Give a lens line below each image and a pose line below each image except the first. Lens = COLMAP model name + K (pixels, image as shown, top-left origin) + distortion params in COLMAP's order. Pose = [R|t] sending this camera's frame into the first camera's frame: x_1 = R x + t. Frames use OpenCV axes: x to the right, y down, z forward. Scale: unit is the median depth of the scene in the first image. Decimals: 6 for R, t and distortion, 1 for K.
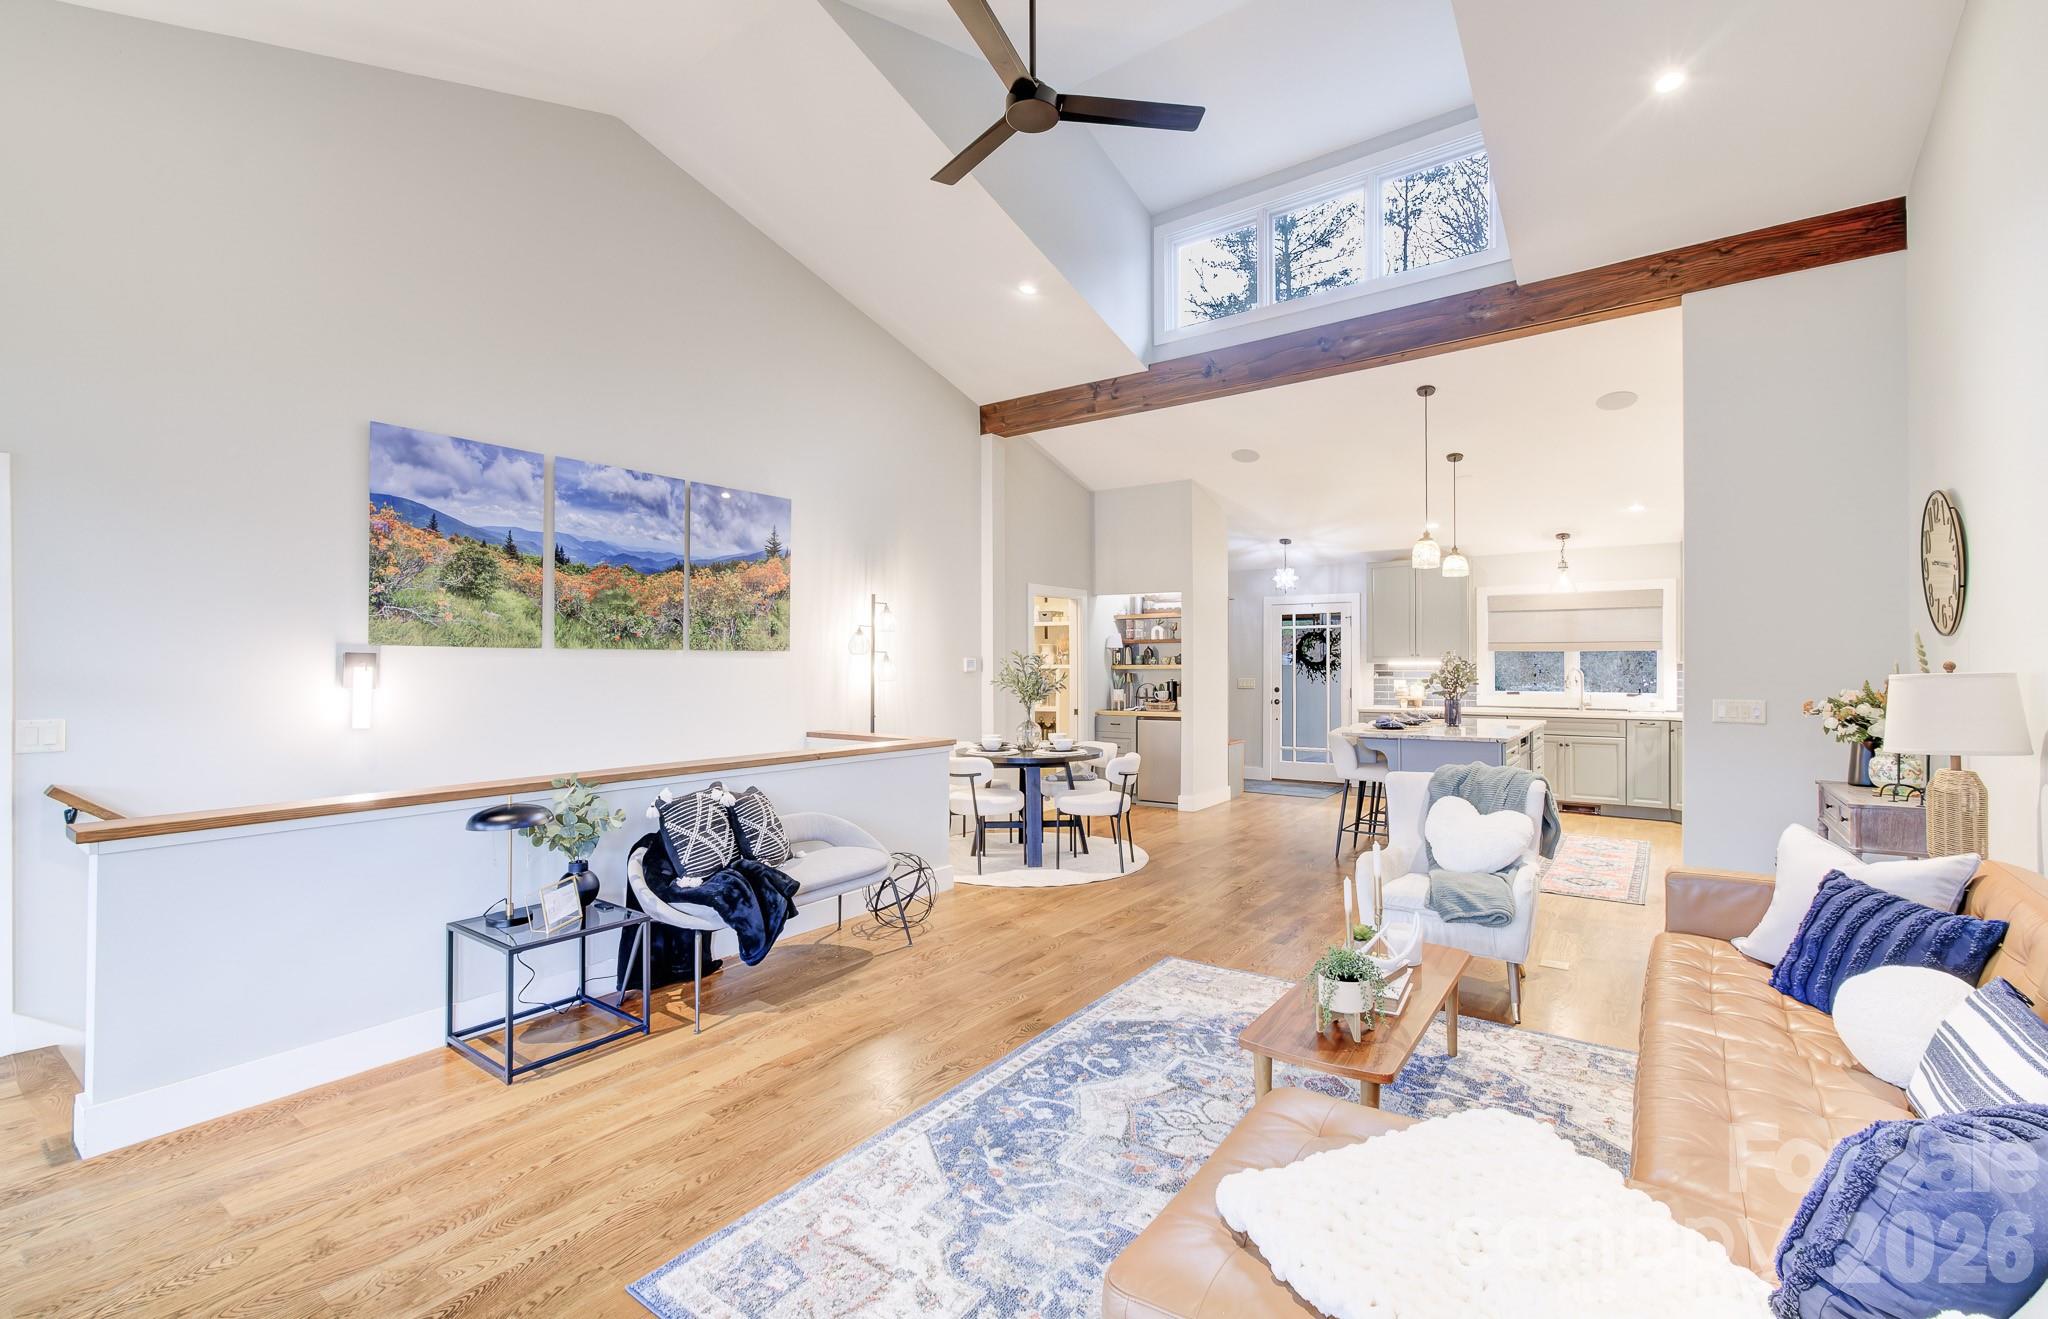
lens RADIAL K [[906.4, 0, 1008.6], [0, 906.4, 644.6], [0, 0, 1]] dist [-0.007487, 0.001068]
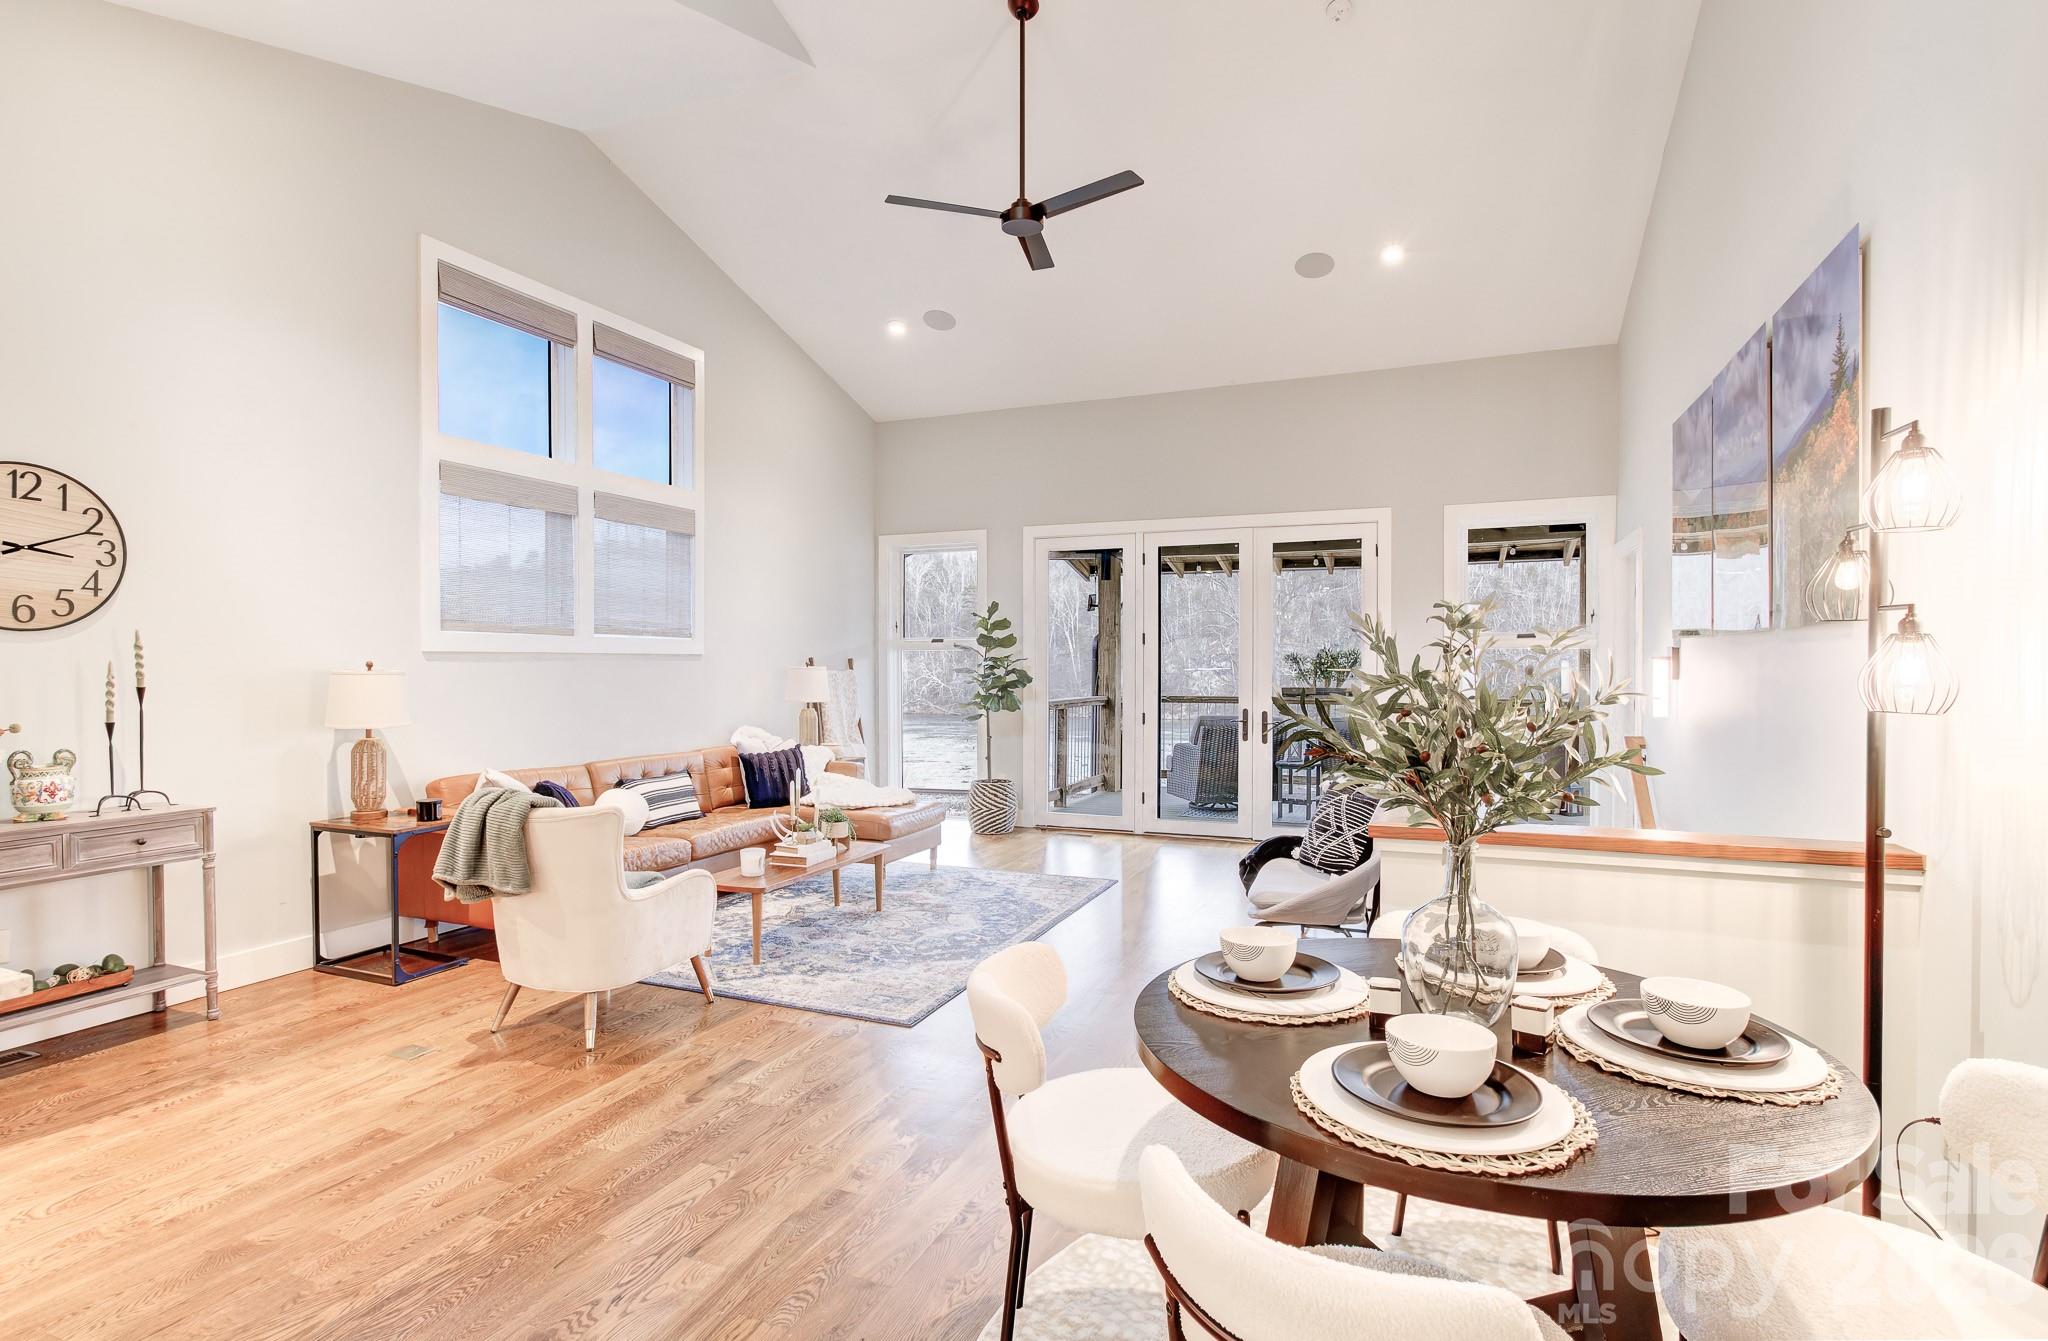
lens RADIAL K [[1011.7, 0, 1022.2], [0, 1011.7, 677.8], [0, 0, 1]] dist [-0.005651, 0.001574]
pose [[-0.971270, 0.007083, -0.237876, 0.247230], [0.009180, 0.999928, -0.007706, 0.038611], [0.237805, -0.009668, -0.971265, 1.605472]]
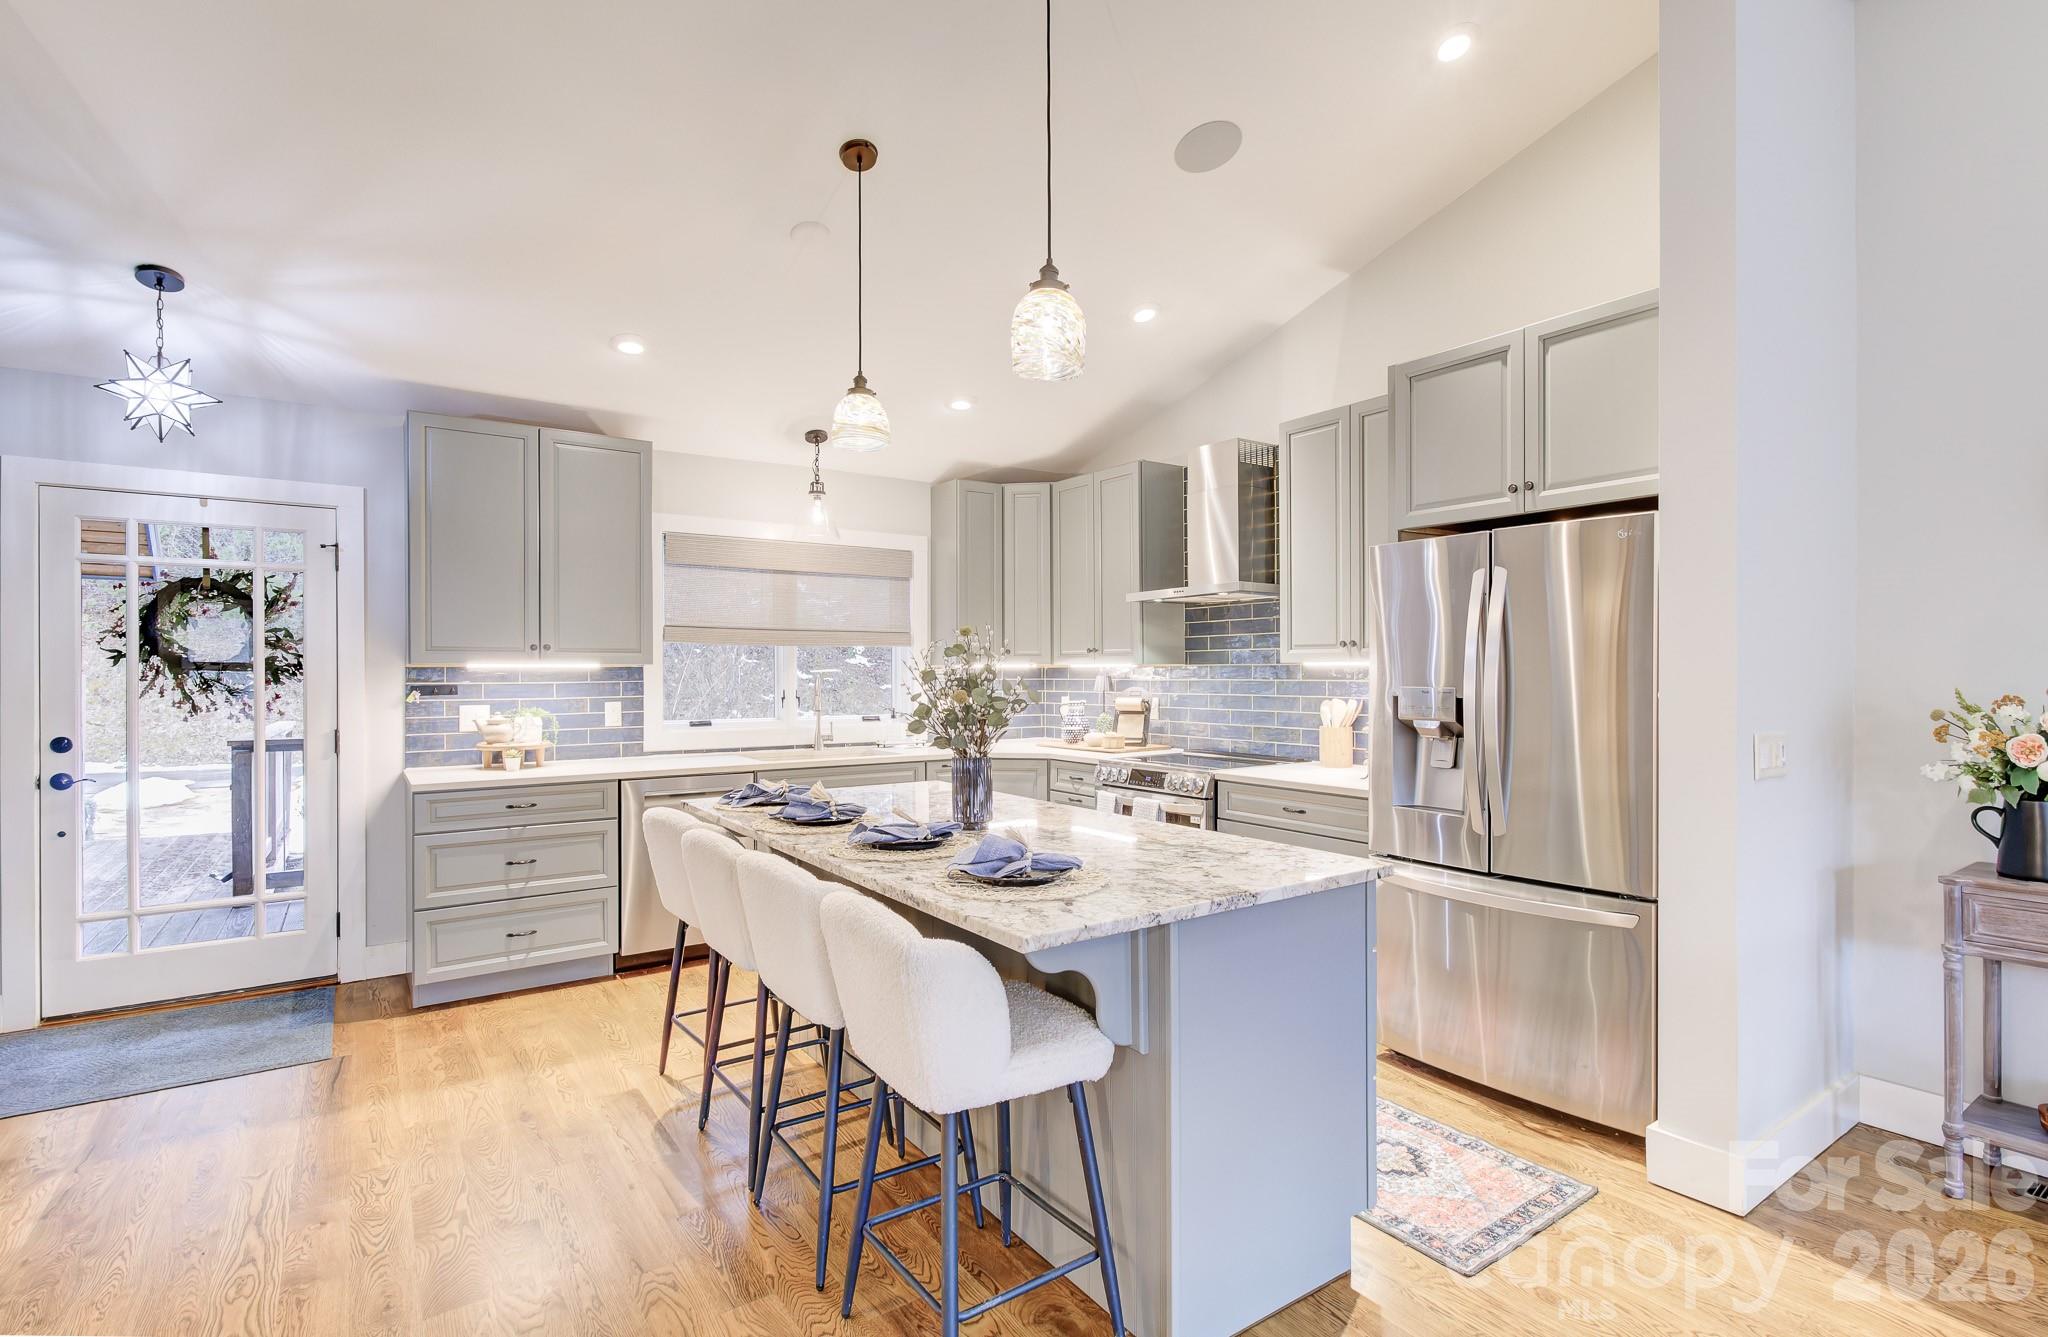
lens RADIAL K [[973.4, 0, 1031.1], [0, 973.4, 673.0], [0, 0, 1]] dist [-0.009930, 0.004566]
pose [[0.321258, -0.001451, 0.946991, 0.158065], [-0.018255, 0.999804, 0.007724, 0.029924], [-0.946816, -0.019769, 0.321168, 1.141882]]
